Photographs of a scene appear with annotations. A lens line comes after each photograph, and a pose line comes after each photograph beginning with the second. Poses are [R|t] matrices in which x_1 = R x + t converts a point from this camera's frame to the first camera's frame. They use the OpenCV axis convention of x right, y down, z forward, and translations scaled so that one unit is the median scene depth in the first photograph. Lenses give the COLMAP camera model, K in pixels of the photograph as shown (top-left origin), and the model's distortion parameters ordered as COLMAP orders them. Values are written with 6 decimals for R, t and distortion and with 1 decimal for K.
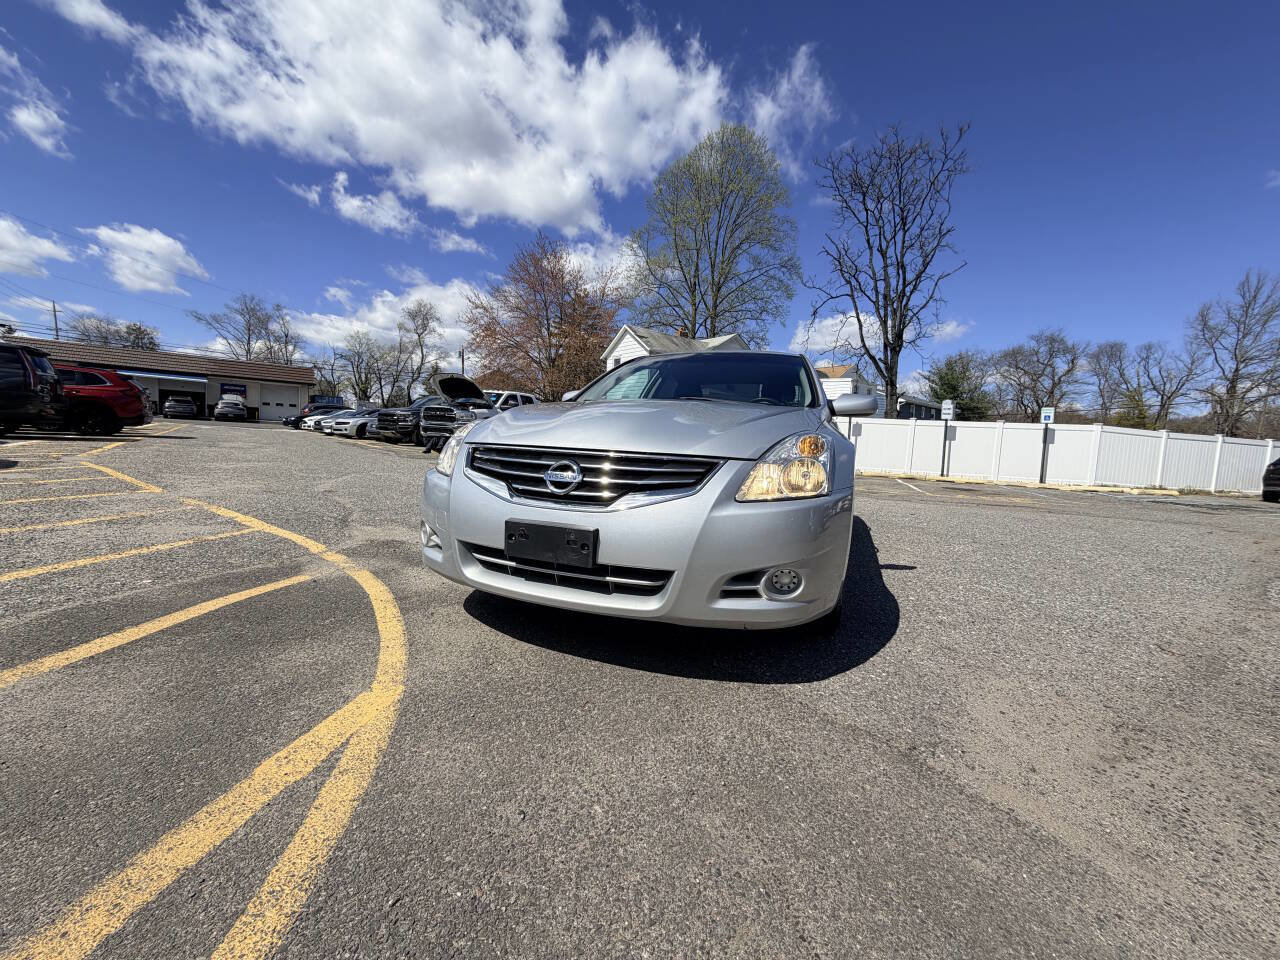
lens RADIAL K [[506.0, 0, 633.4], [0, 506.0, 476.4], [0, 0, 1]] dist [-0.001264, -0.000095]
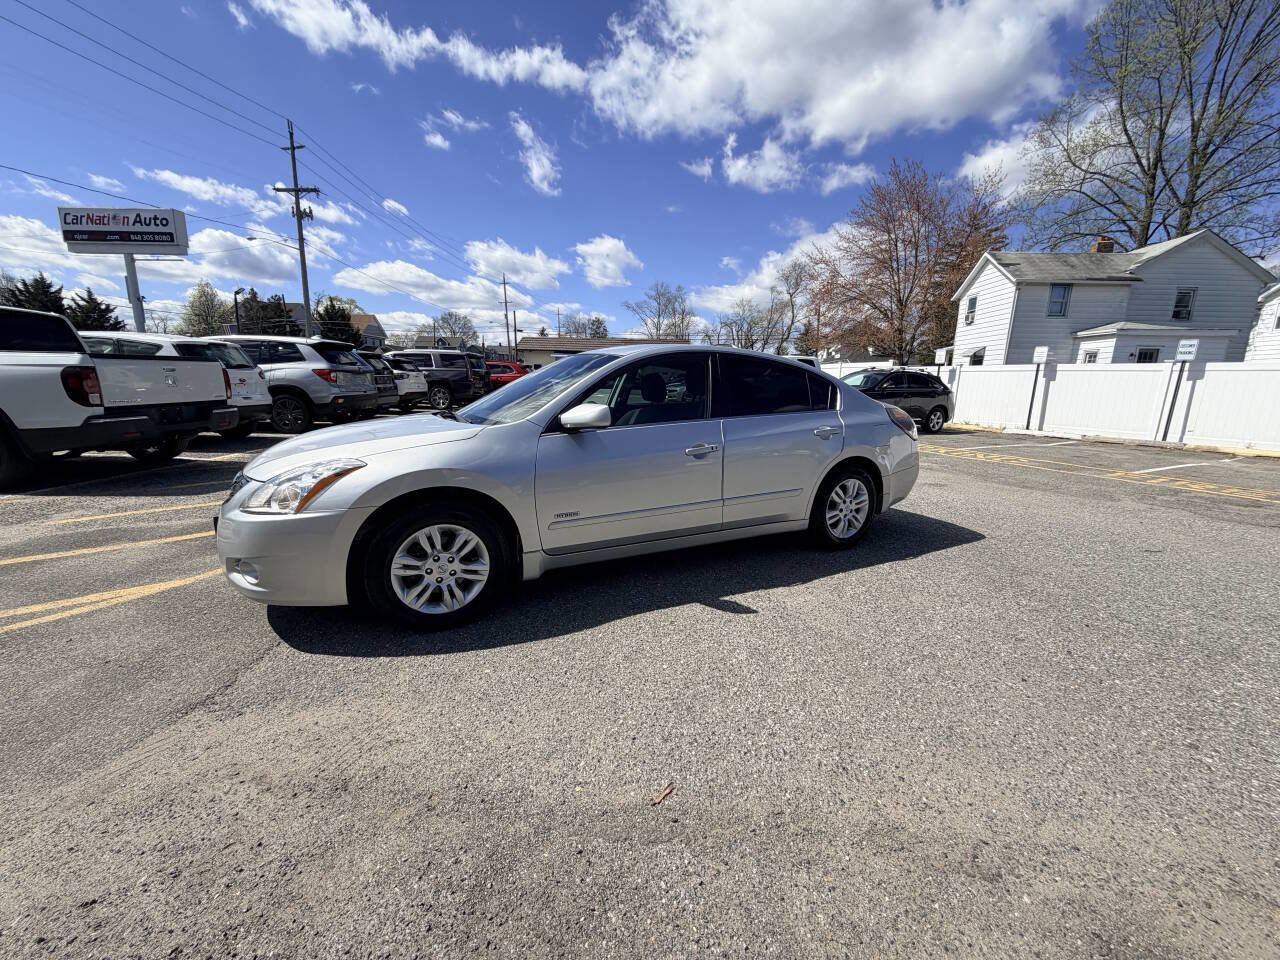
lens RADIAL K [[510.5, 0, 640.0], [0, 510.5, 472.7], [0, 0, 1]] dist [-0.001446, -0.000127]
pose [[0.765237, 0.078847, -0.638901, 0.101595], [-0.029596, 0.995730, 0.087435, -0.010120], [0.643068, -0.047999, 0.764304, 0.025542]]
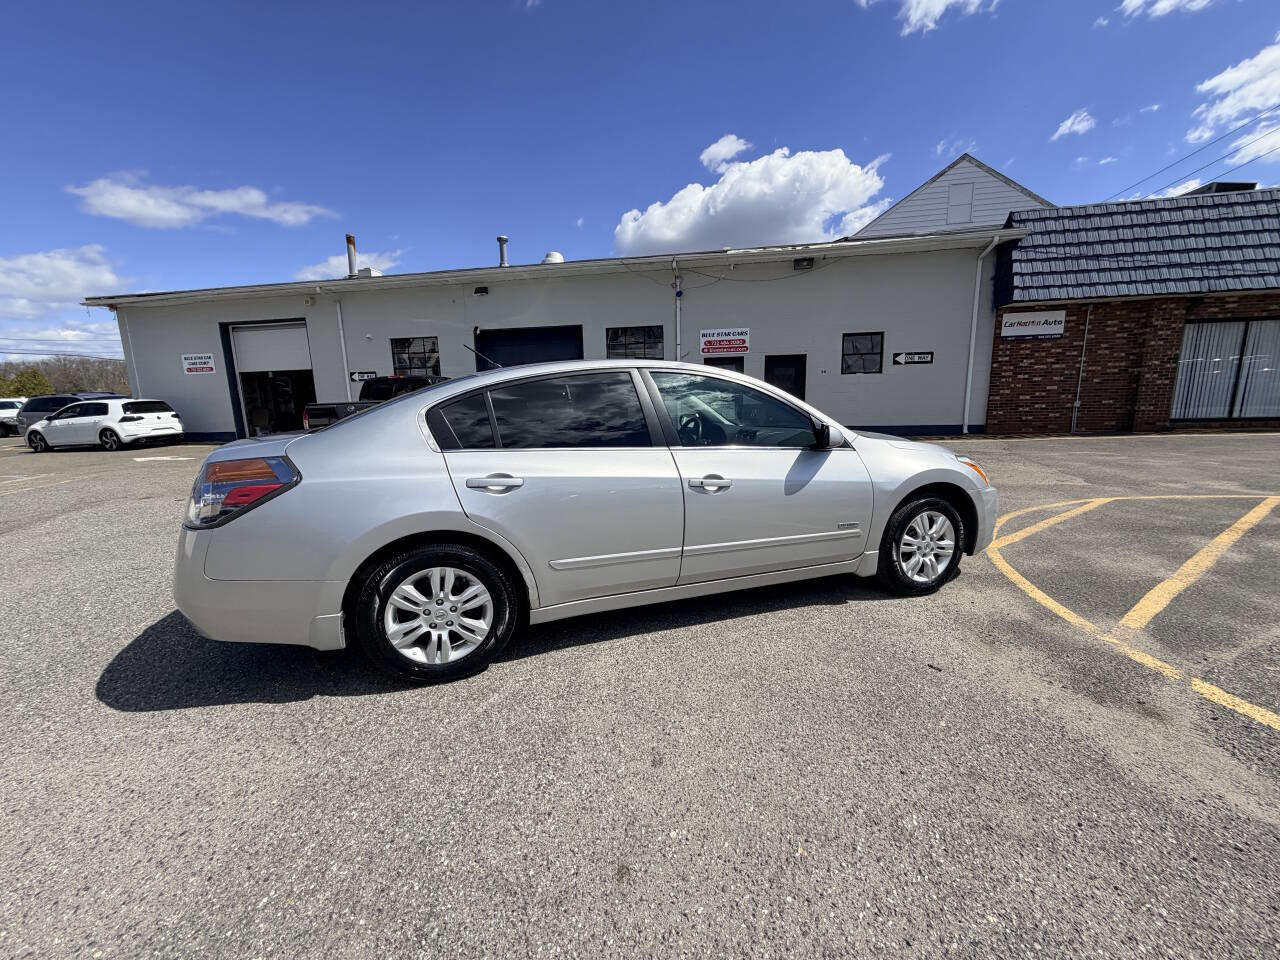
lens RADIAL K [[504.8, 0, 639.7], [0, 504.8, 483.8], [0, 0, 1]] dist [-0.001203, 0.000368]
pose [[-0.651478, -0.170234, 0.739322, -0.057867], [0.042550, 0.964768, 0.259639, -0.033132], [-0.757474, 0.200607, -0.621281, 0.193885]]
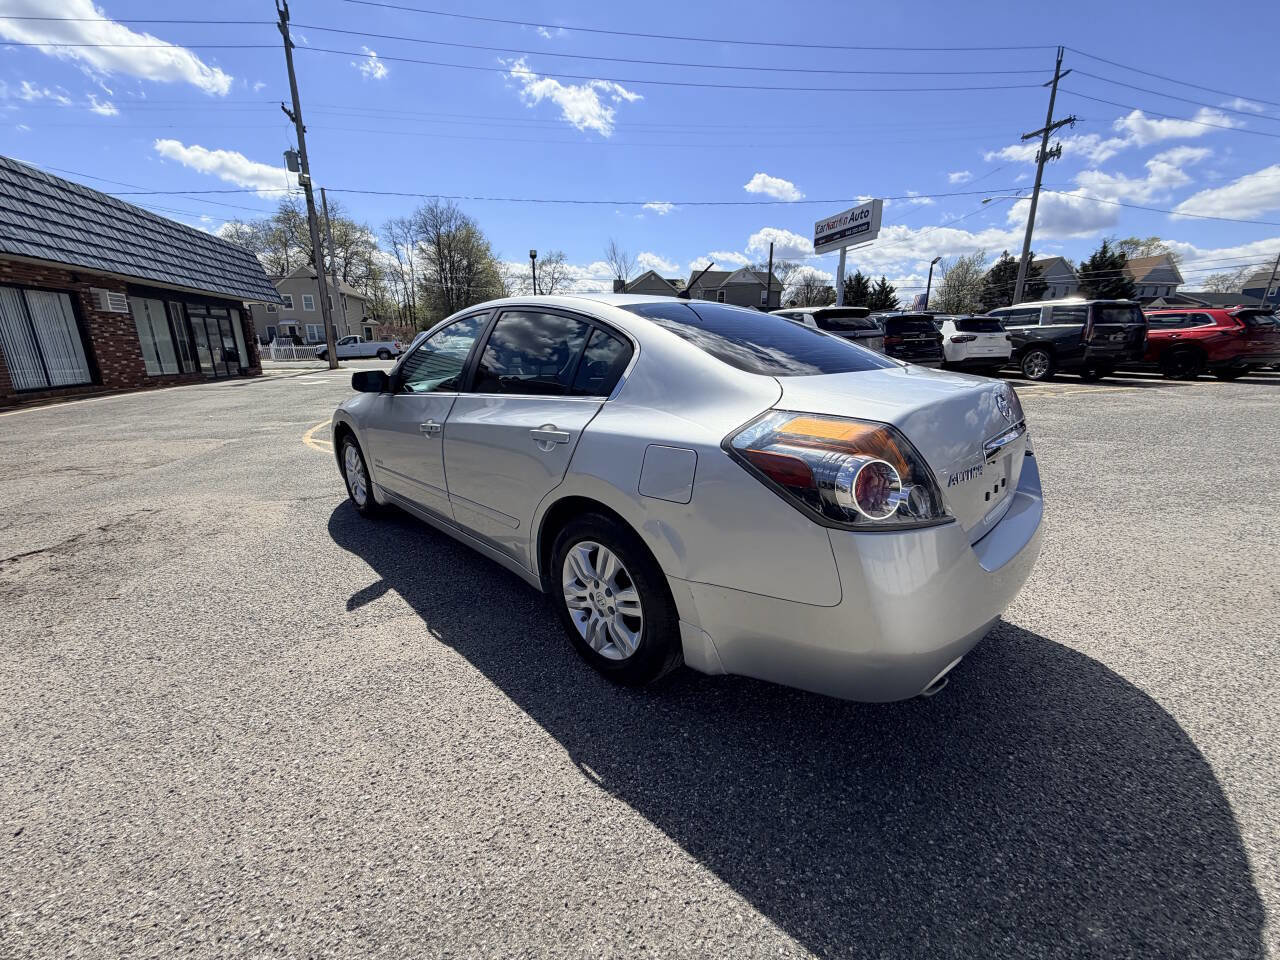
lens RADIAL K [[510.0, 0, 640.1], [0, 510.0, 476.4], [0, 0, 1]] dist [-0.000718, 0.000024]
pose [[-0.398215, 0.187918, -0.897837, 0.111980], [-0.072215, 0.969331, 0.234911, -0.021235], [0.914445, 0.158382, -0.372431, 0.176472]]
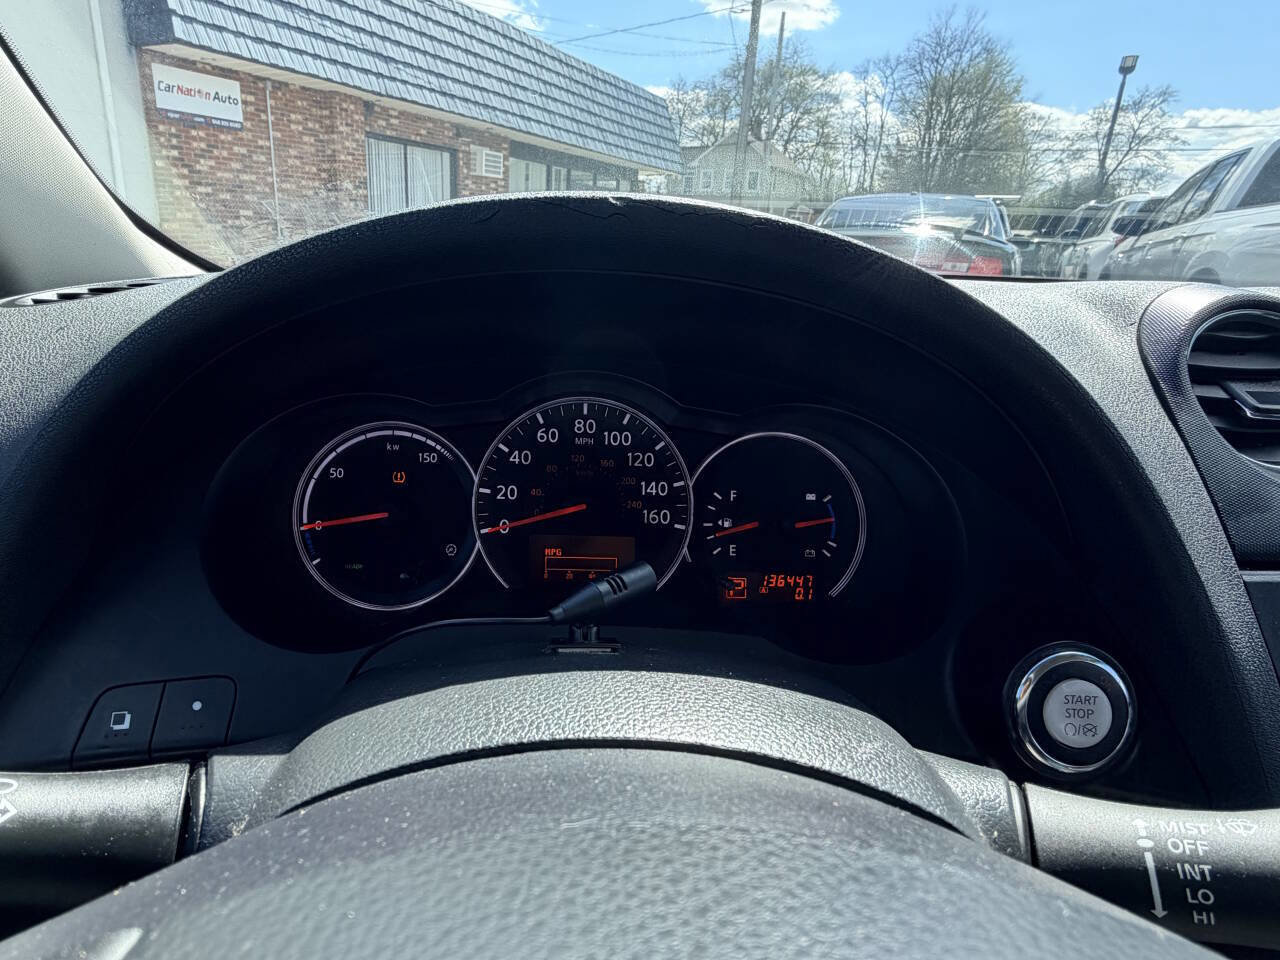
lens RADIAL K [[725.0, 0, 576.8], [0, 725.0, 477.0], [0, 0, 1]] dist [-0.003126, -0.000287]
pose [[-0.916861, 0.041468, -0.397047, 0.028213], [-0.110429, 0.929435, 0.352073, -0.013397], [0.383630, 0.366647, -0.847584, 0.104473]]
